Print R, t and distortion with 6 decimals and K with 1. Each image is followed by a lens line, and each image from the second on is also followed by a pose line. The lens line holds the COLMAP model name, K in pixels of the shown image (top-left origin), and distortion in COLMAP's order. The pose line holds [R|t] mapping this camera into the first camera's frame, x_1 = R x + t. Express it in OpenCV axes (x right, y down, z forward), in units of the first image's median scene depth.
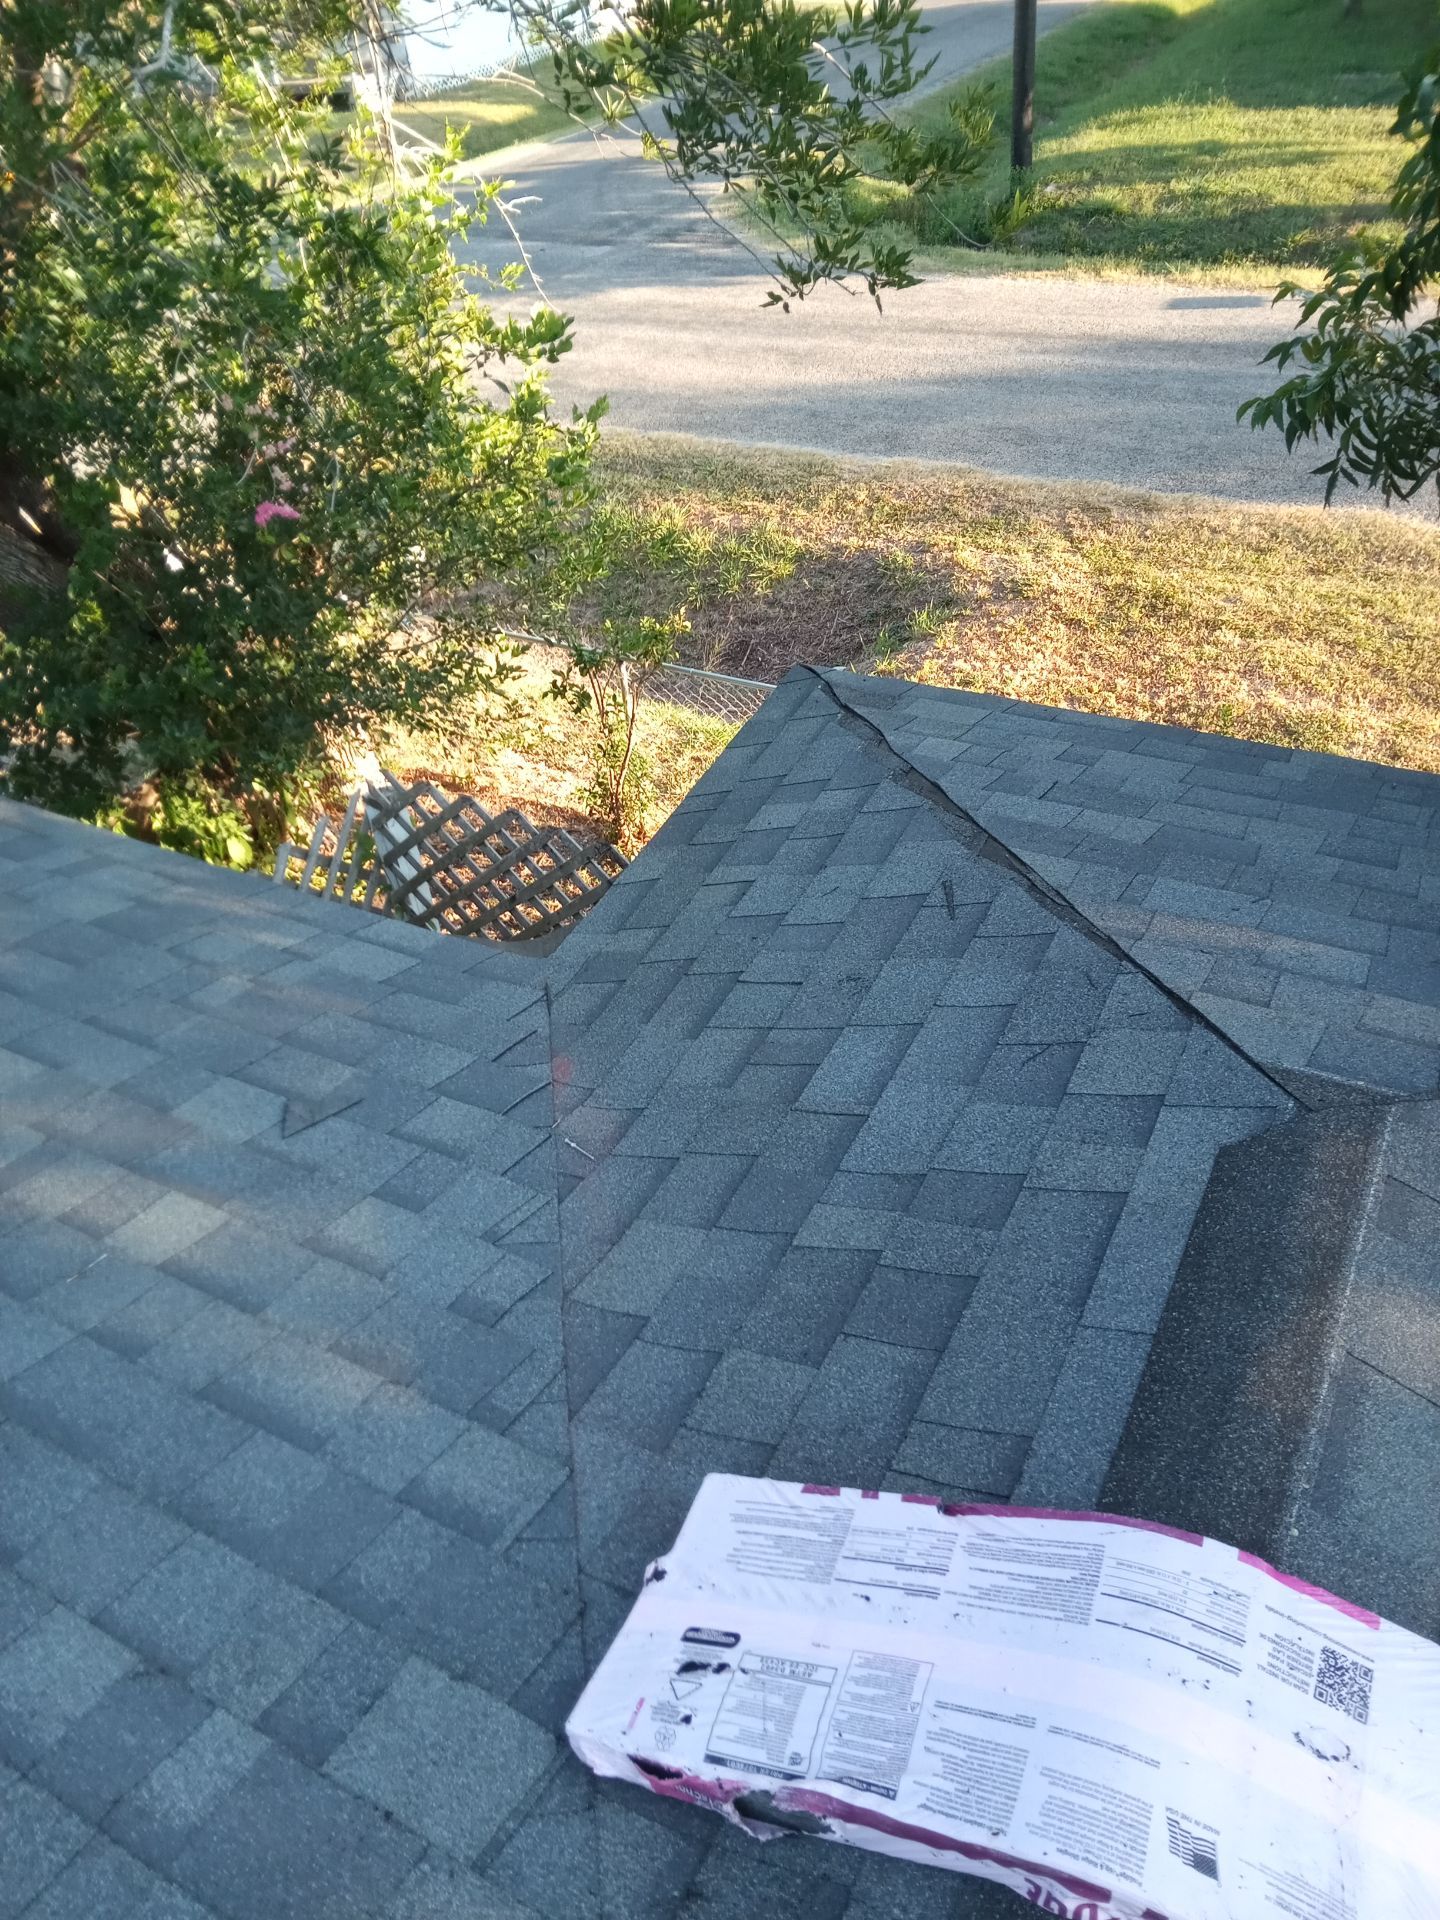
lens RADIAL K [[1416.9, 0, 720.0], [0, 1416.9, 960.0], [0, 0, 1]] dist [0.052049, -0.084312]
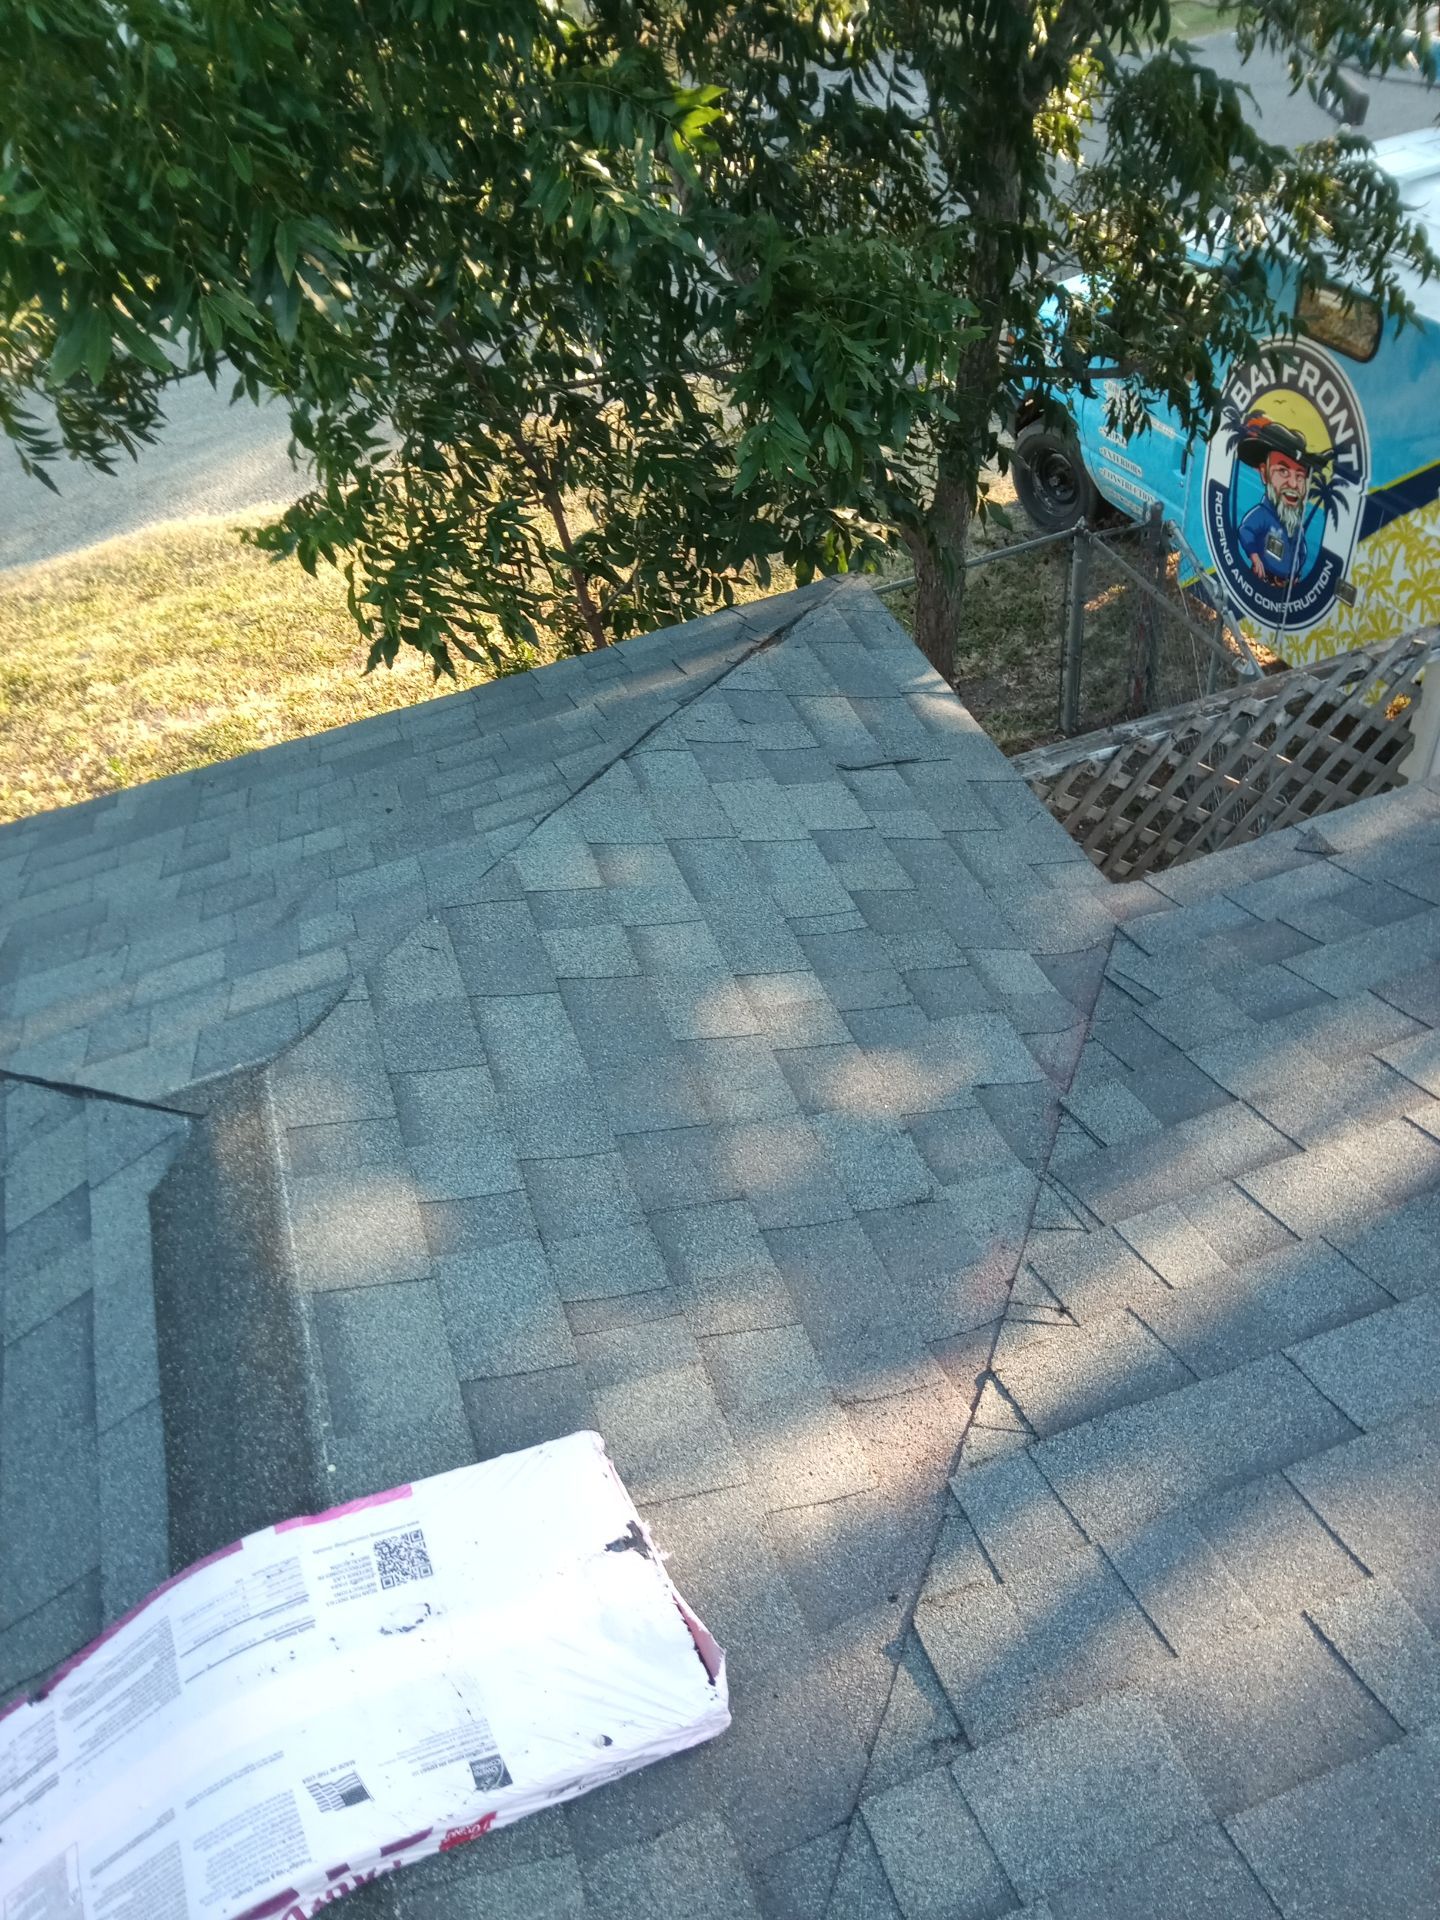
lens RADIAL K [[1416.9, 0, 720.0], [0, 1416.9, 960.0], [0, 0, 1]] dist [0.052049, -0.084312]
pose [[0.679484, -0.511461, 0.526031, 0.148796], [0.519889, 0.841545, 0.146685, 0.043573], [-0.517703, 0.173808, 0.837720, -0.089300]]
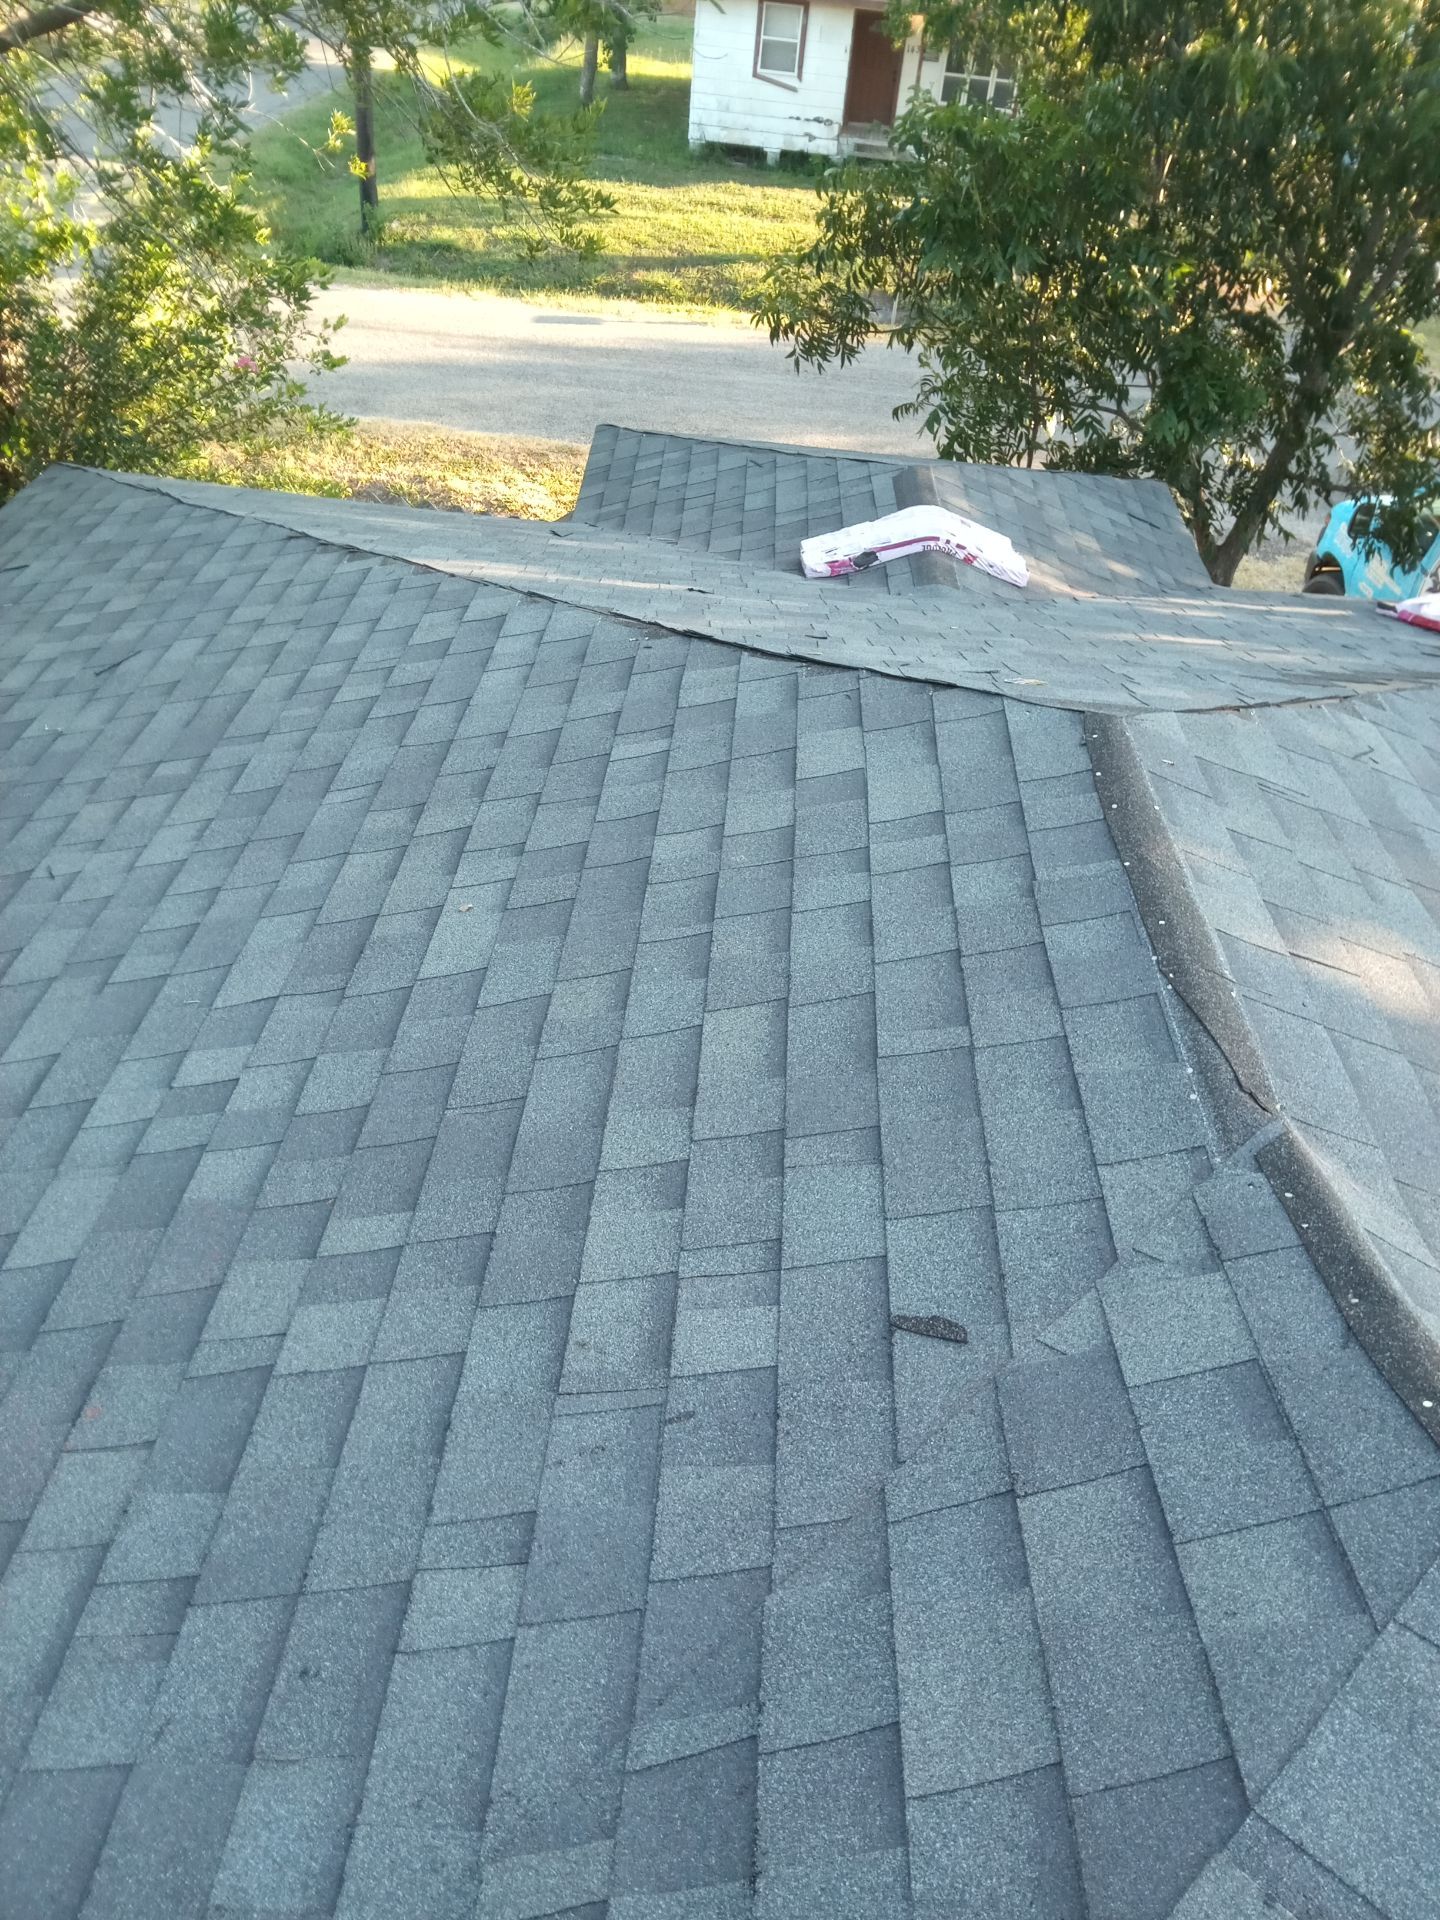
lens RADIAL K [[1416.9, 0, 720.0], [0, 1416.9, 960.0], [0, 0, 1]] dist [0.052049, -0.084312]
pose [[0.882702, -0.140024, 0.448587, -1.279698], [0.152553, 0.988261, 0.008297, 0.879438], [-0.444482, 0.061109, 0.893701, -1.359659]]
